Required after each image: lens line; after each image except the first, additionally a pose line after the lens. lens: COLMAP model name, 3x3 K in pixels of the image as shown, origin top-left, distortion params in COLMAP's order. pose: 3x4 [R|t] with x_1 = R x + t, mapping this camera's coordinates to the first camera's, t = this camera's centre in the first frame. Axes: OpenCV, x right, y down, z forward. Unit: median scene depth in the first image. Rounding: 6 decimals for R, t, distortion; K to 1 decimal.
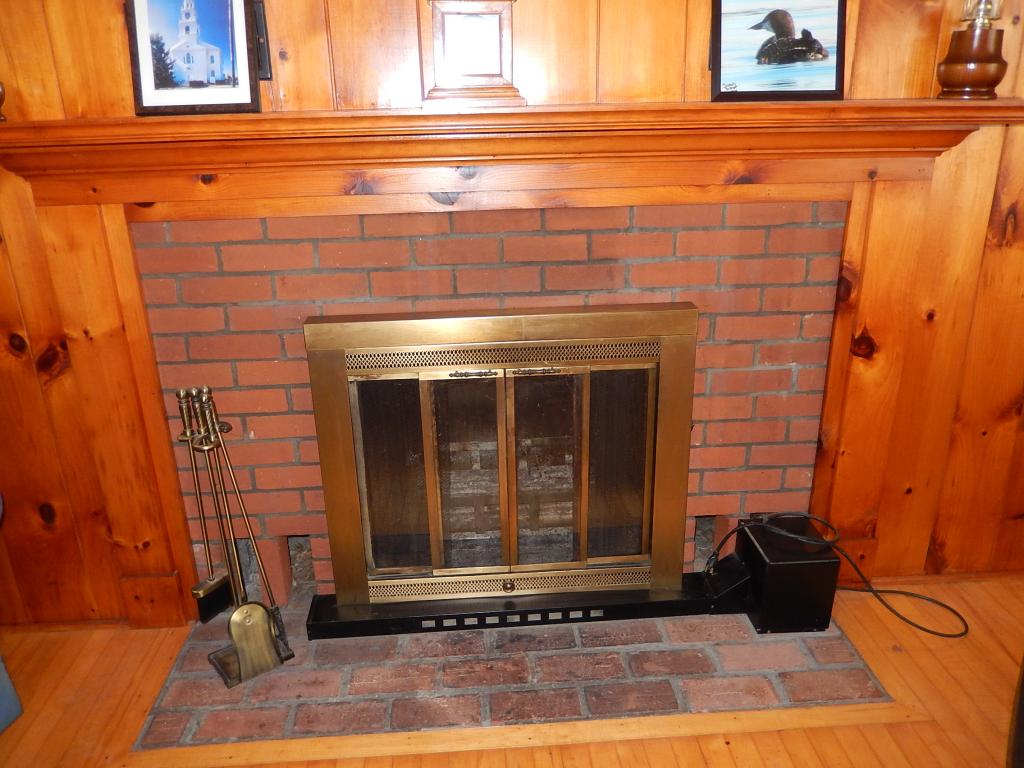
lens RADIAL K [[781.6, 0, 513.0], [0, 781.6, 383.1], [0, 0, 1]] dist [0.008503, -0.026061]
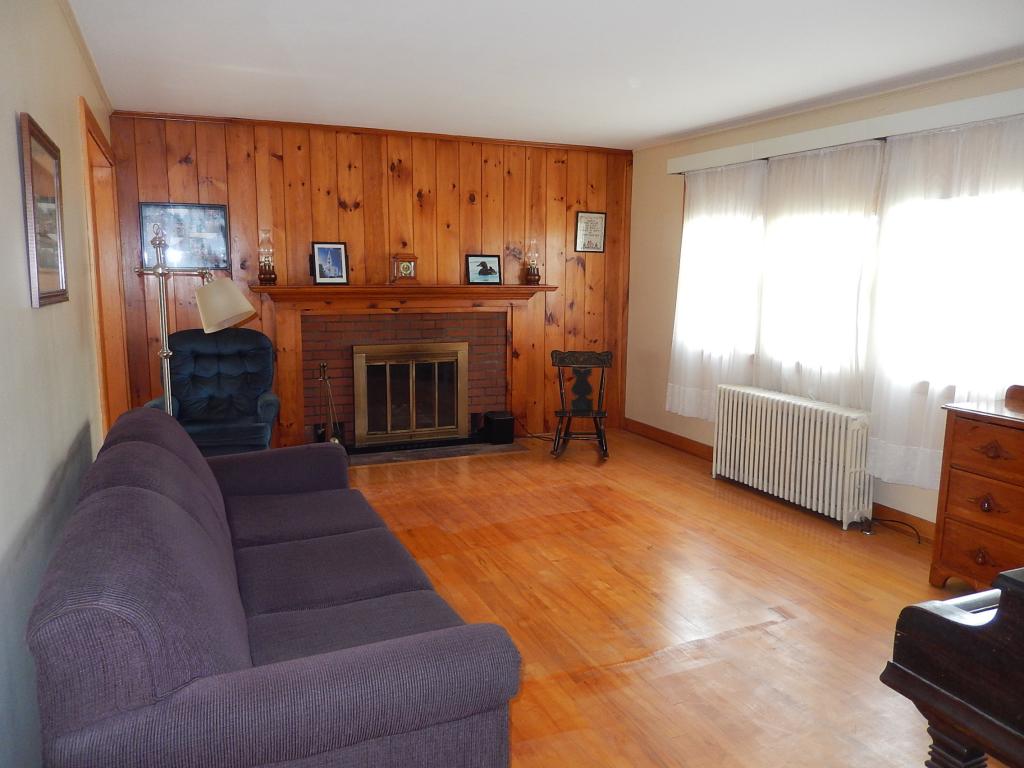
lens RADIAL K [[781.6, 0, 511.9], [0, 781.6, 381.8], [0, 0, 1]] dist [0.008503, -0.026061]
pose [[0.945982, -0.019850, 0.323612, -0.693979], [0.086402, 0.977464, -0.192612, 0.754857], [-0.312496, 0.210168, 0.926378, -2.204081]]
